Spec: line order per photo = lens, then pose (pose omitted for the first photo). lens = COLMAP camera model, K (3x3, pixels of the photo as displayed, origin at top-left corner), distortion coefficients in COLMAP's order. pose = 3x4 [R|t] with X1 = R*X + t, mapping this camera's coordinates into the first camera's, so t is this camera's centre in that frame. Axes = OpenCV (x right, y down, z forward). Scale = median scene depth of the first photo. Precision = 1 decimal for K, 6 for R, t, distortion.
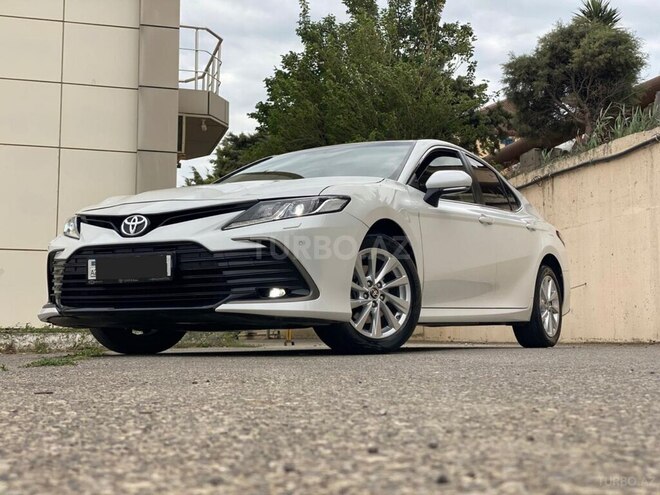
lens RADIAL K [[977.6, 0, 326.2], [0, 977.6, 254.9], [0, 0, 1]] dist [0.108389, -0.003476]
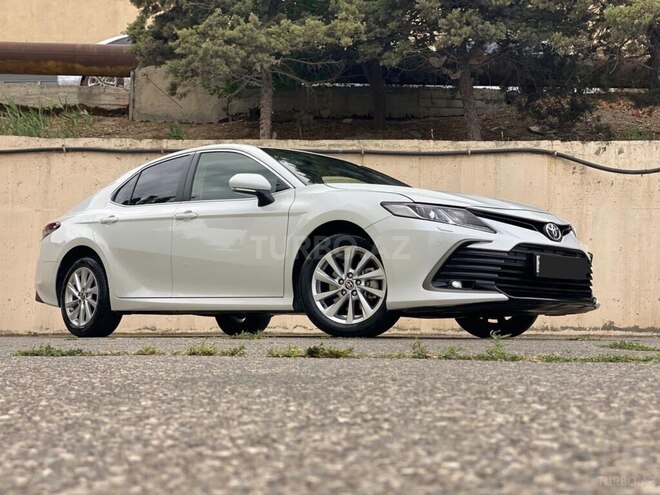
lens RADIAL K [[977.6, 0, 326.2], [0, 977.6, 254.9], [0, 0, 1]] dist [0.108389, -0.003476]
pose [[0.258110, 0.088394, 0.962063, -0.888059], [-0.089939, 0.993680, -0.067170, 0.065260], [-0.961920, -0.069189, 0.264429, 0.582526]]
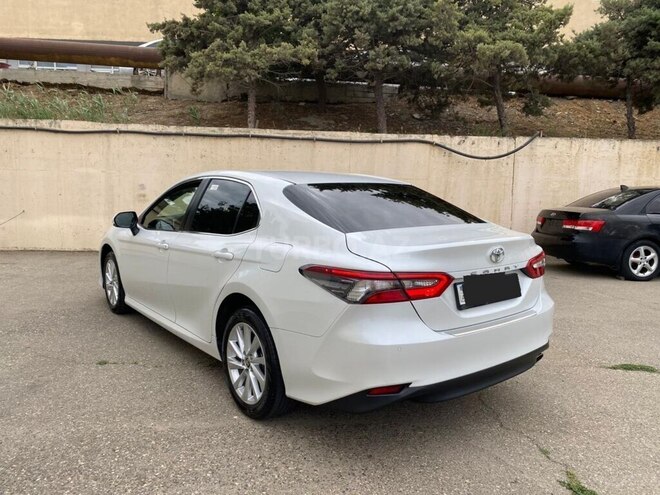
lens RADIAL K [[507.2, 0, 330.0], [0, 507.2, 247.5], [0, 0, 1]] dist [0.009842, -0.002737]
pose [[0.168733, -0.105118, 0.980041, -0.654100], [-0.108555, 0.986267, 0.124476, -0.097550], [-0.979666, -0.127391, 0.155004, 0.679362]]
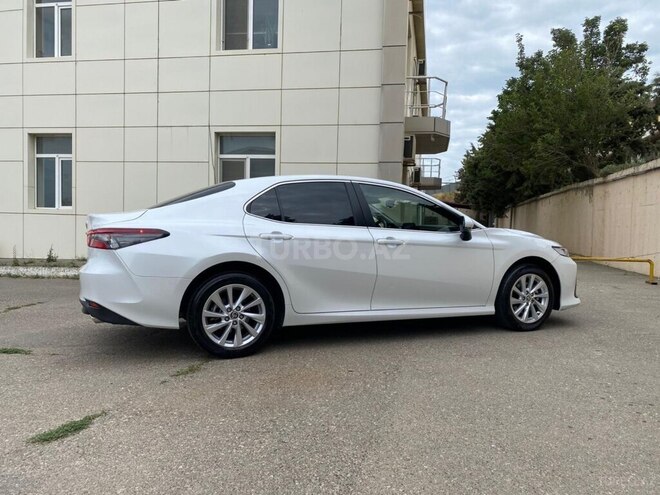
lens RADIAL K [[501.3, 0, 330.0], [0, 501.3, 247.5], [0, 0, 1]] dist [0.002514, -0.001002]
pose [[0.902982, 0.033599, -0.428364, 0.155520], [0.021338, 0.992202, 0.122803, -0.097988], [0.429149, -0.120029, 0.895223, 0.252052]]
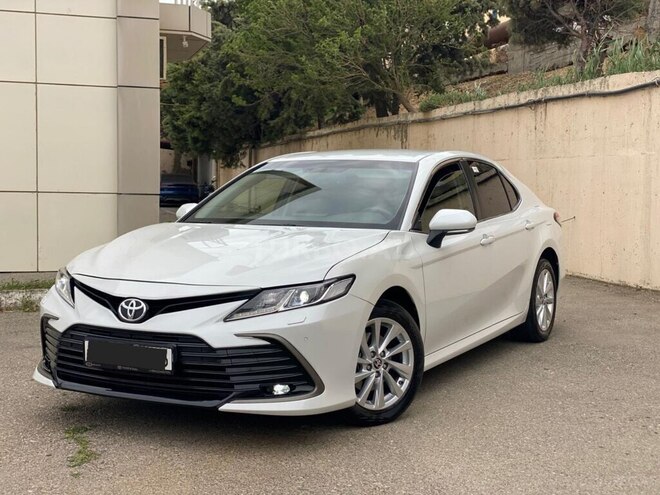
lens RADIAL K [[977.6, 0, 326.2], [0, 977.6, 254.9], [0, 0, 1]] dist [0.108389, -0.003476]
pose [[0.999692, 0.004379, 0.024423, -0.017656], [-0.008325, 0.986443, 0.163894, -0.149961], [-0.023374, -0.164046, 0.986176, 0.031888]]
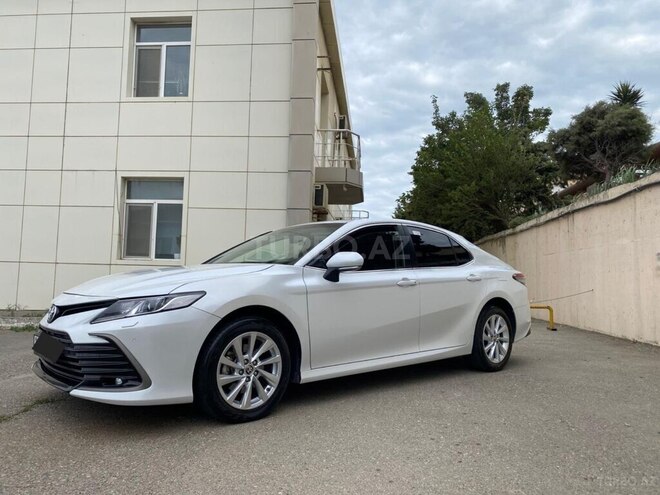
lens RADIAL K [[502.1, 0, 317.8], [0, 502.1, 236.9], [0, 0, 1]] dist [0.010378, -0.005630]
pose [[0.937377, -0.012118, -0.348104, 0.231730], [0.011741, 0.999926, -0.003191, -0.077893], [0.348117, -0.001096, 0.937450, 0.301702]]
